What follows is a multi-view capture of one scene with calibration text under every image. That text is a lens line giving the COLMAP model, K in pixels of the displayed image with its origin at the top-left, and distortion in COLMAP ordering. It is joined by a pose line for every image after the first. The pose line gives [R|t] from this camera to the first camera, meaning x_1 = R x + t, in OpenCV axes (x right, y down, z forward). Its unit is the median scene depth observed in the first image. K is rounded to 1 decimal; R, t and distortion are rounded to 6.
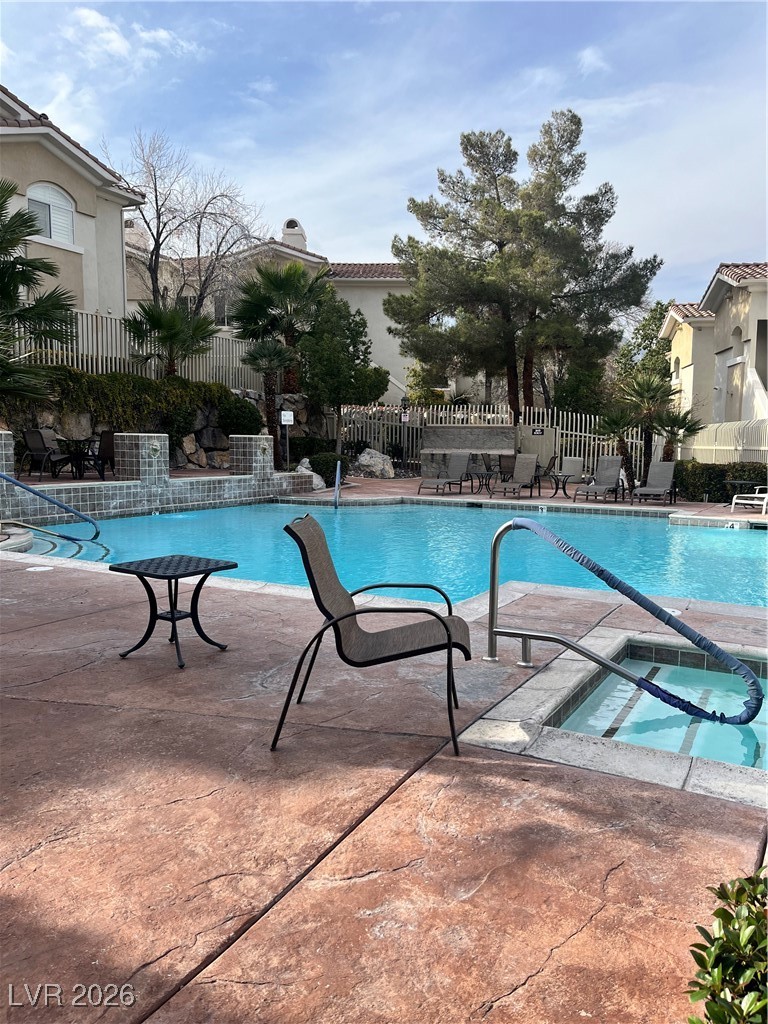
lens RADIAL K [[778.1, 0, 390.3], [0, 778.1, 515.7], [0, 0, 1]] dist [0.044811, 0.007392]
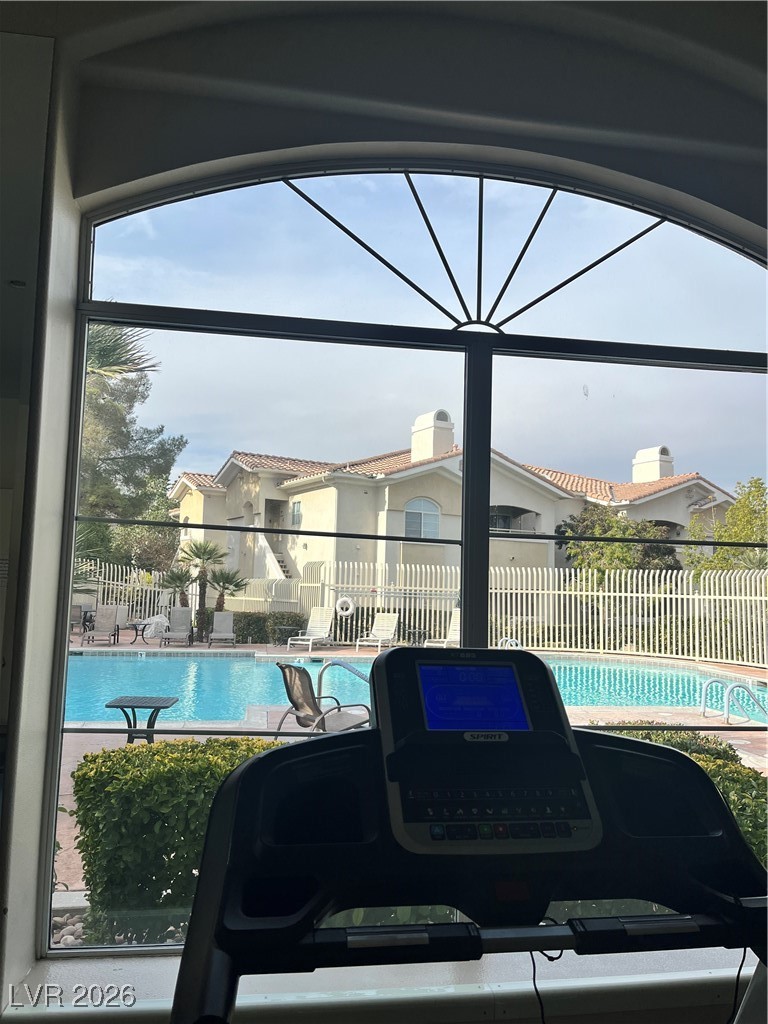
lens RADIAL K [[778.1, 0, 378.1], [0, 778.1, 517.5], [0, 0, 1]] dist [0.044811, 0.007392]
pose [[0.793556, 0.064566, 0.605062, -0.161224], [0.042017, 0.986167, -0.160339, -0.005317], [-0.607045, 0.152661, 0.779866, -0.106765]]
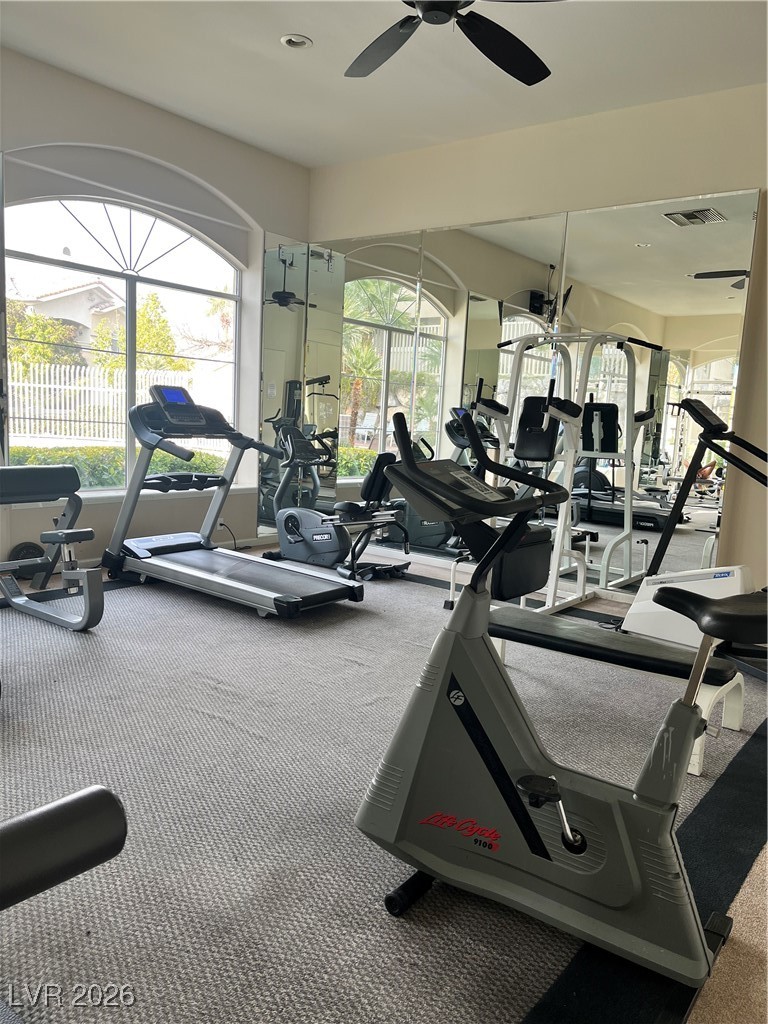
lens RADIAL K [[778.1, 0, 383.9], [0, 778.1, 517.8], [0, 0, 1]] dist [0.044811, 0.007392]
pose [[0.160414, -0.135107, 0.977759, -2.889706], [0.045146, 0.990555, 0.129469, 0.180096], [-0.986017, 0.023373, 0.164998, -0.978894]]
